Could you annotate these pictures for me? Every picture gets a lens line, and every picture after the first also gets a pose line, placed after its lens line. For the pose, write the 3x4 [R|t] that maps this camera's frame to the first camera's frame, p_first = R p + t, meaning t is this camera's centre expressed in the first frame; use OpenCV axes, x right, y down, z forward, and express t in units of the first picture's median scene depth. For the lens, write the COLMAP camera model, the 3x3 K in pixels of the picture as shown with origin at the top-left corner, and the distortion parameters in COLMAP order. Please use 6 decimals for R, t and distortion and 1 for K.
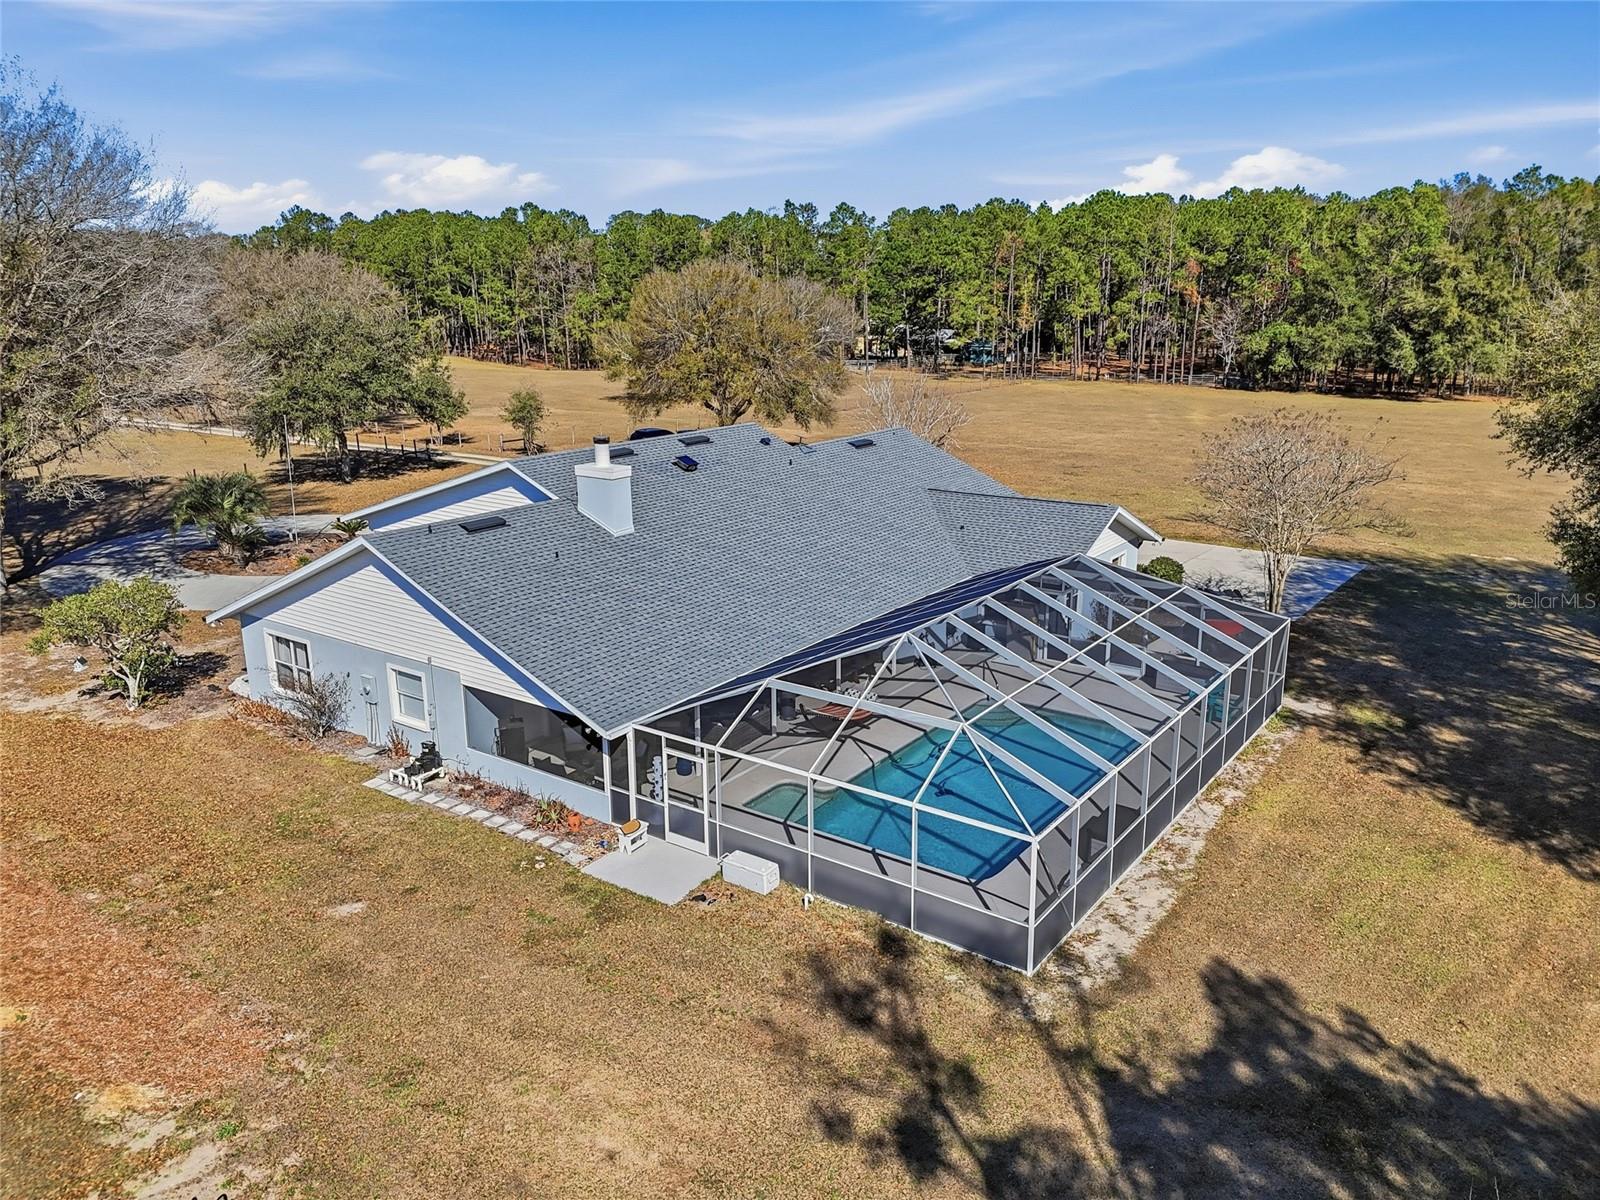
lens RADIAL K [[1179.5, 0, 800.0], [0, 1179.5, 600.0], [0, 0, 1]] dist [0.036427, -0.009127]
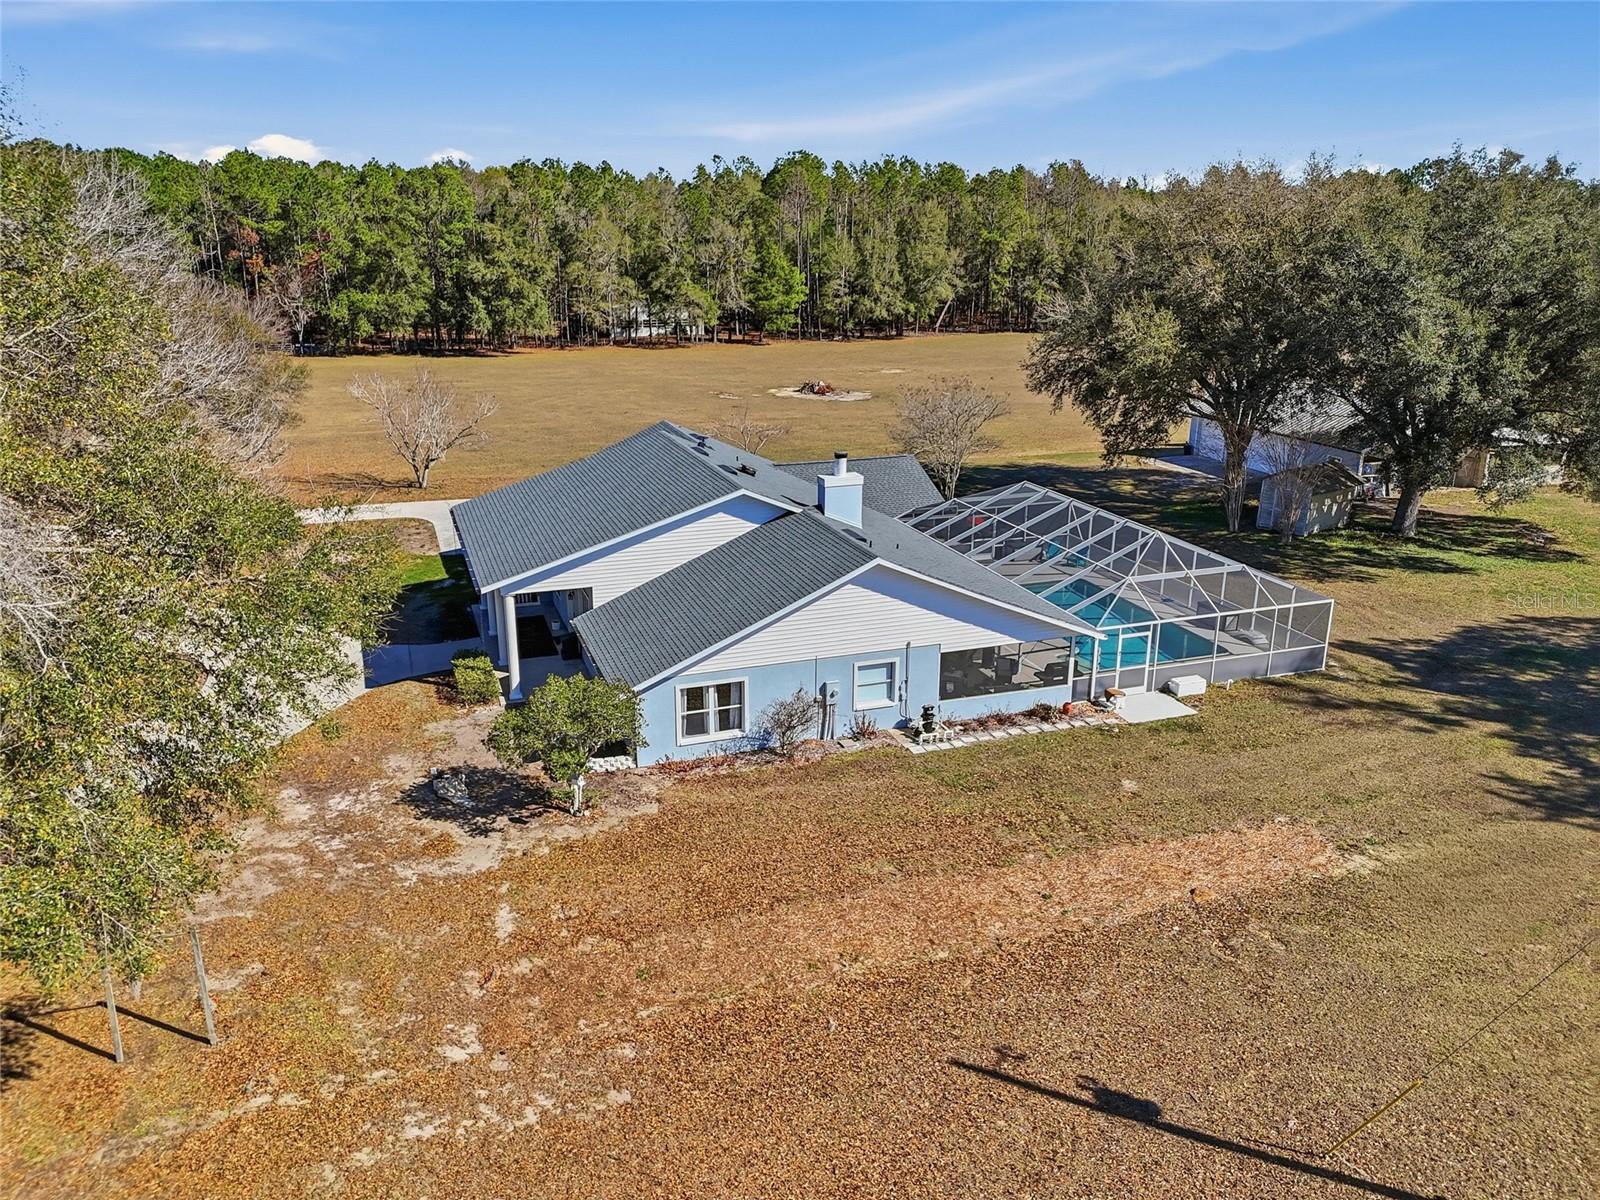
lens RADIAL K [[1179.5, 0, 800.0], [0, 1179.5, 600.0], [0, 0, 1]] dist [0.036427, -0.009127]
pose [[0.570188, -0.240989, 0.785372, -1.377121], [0.207022, 0.967303, 0.146514, -0.204863], [-0.795001, 0.079049, 0.601435, 0.355420]]
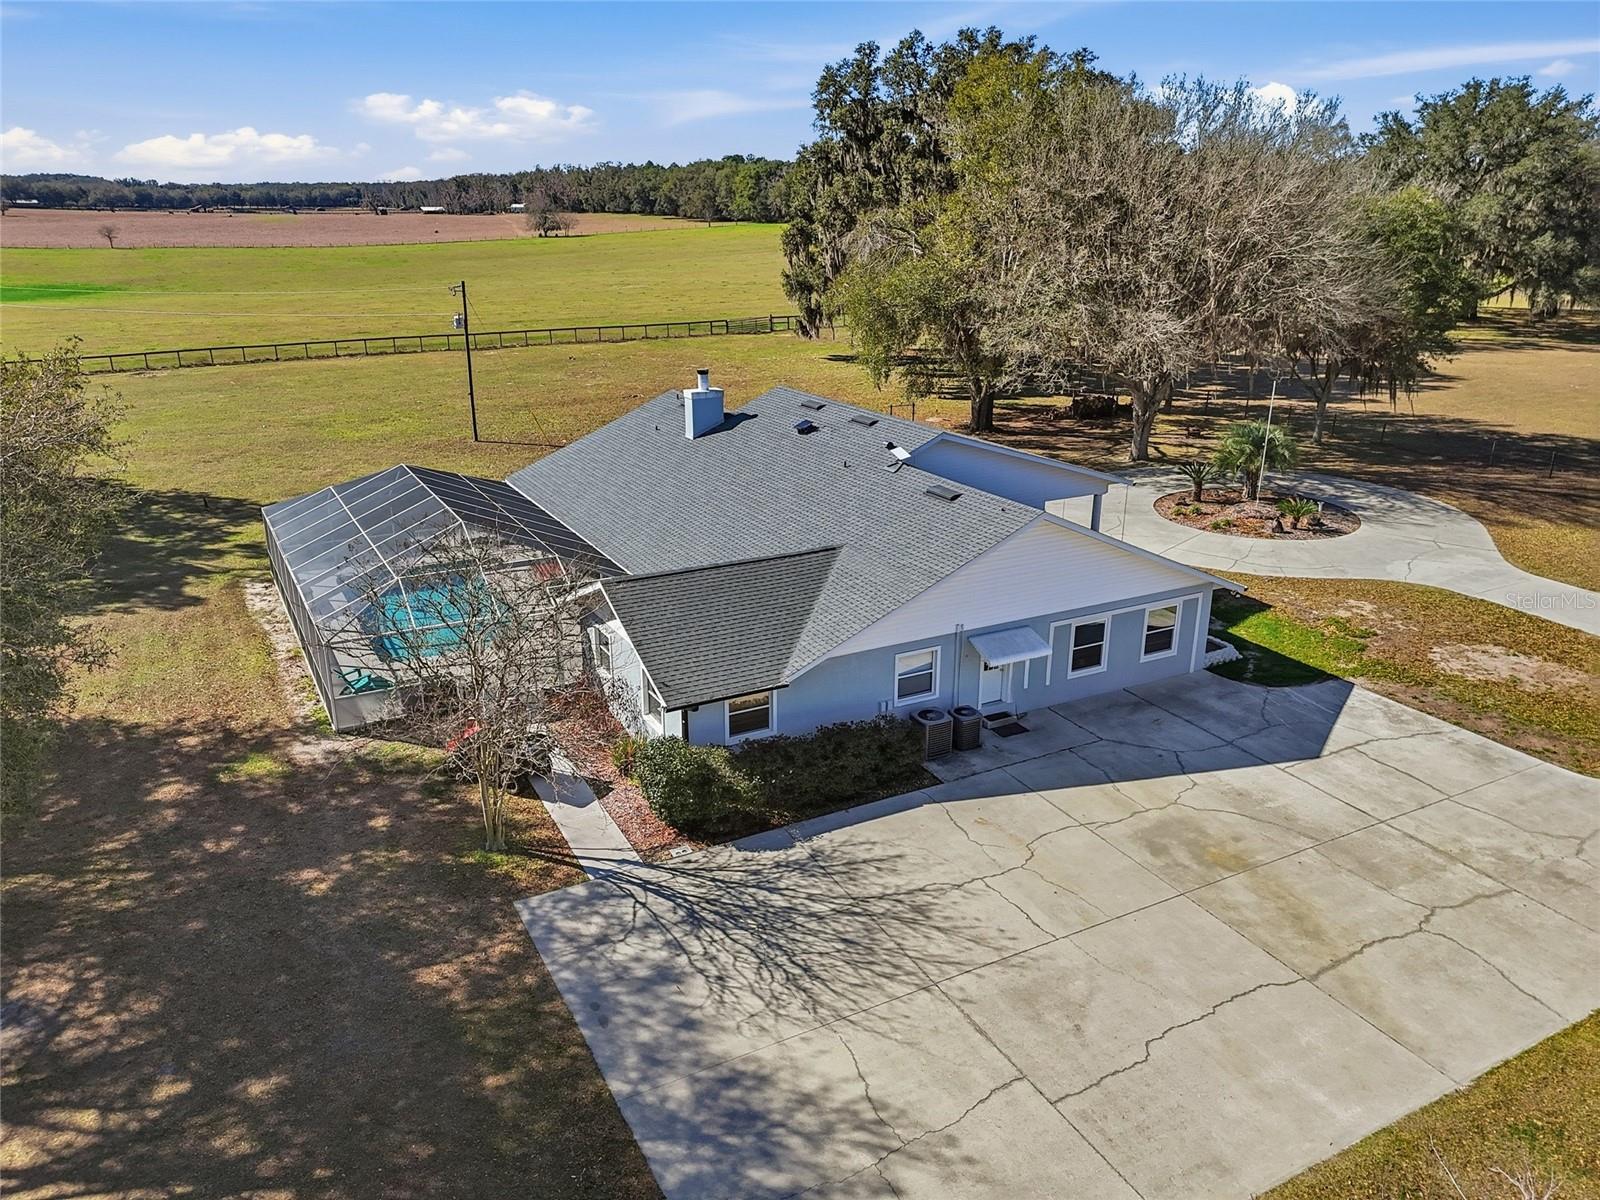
lens RADIAL K [[1179.5, 0, 800.0], [0, 1179.5, 600.0], [0, 0, 1]] dist [0.036427, -0.009127]
pose [[-0.435896, 0.295891, -0.849966, 1.235026], [-0.236233, 0.873680, 0.425296, -0.607603], [0.868440, 0.386175, -0.310935, 1.902031]]
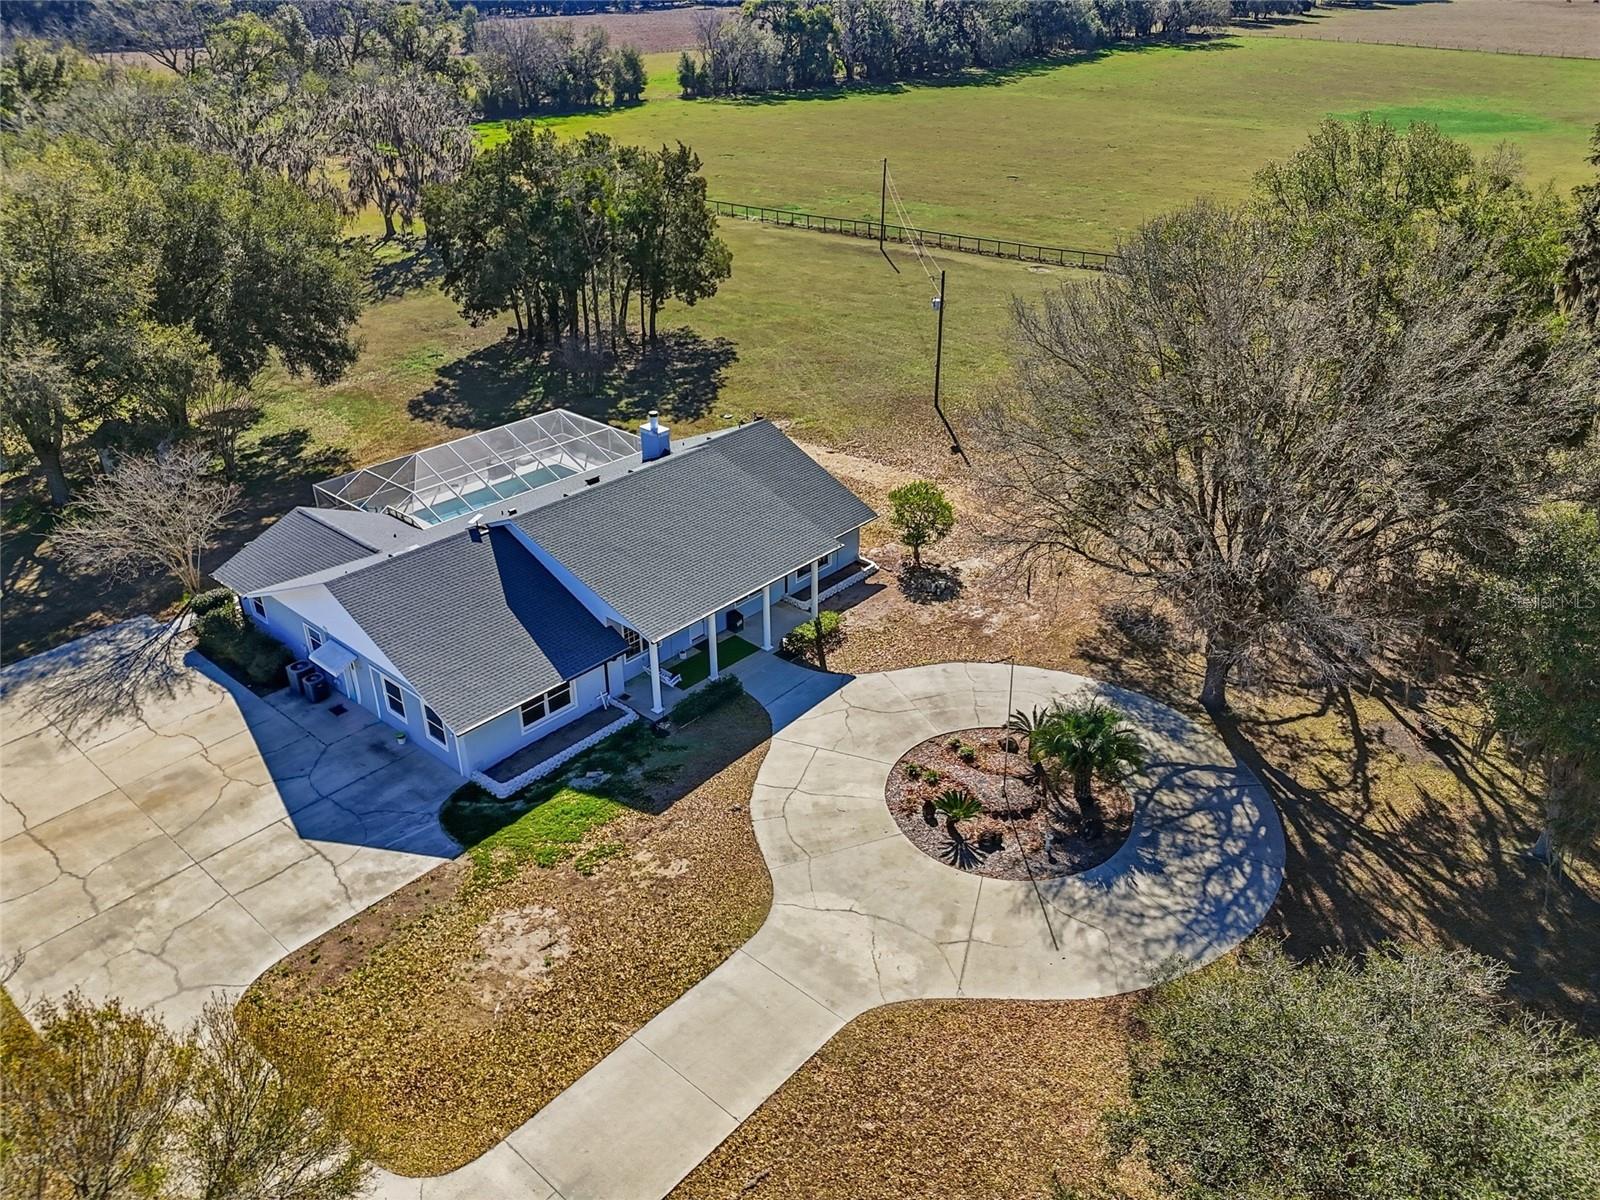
lens RADIAL K [[1179.5, 0, 800.0], [0, 1179.5, 600.0], [0, 0, 1]] dist [0.036427, -0.009127]
pose [[-0.994481, -0.042427, 0.095951, -0.675702], [0.034883, 0.728820, 0.683816, -1.340673], [-0.098943, 0.683389, -0.723318, 2.864359]]
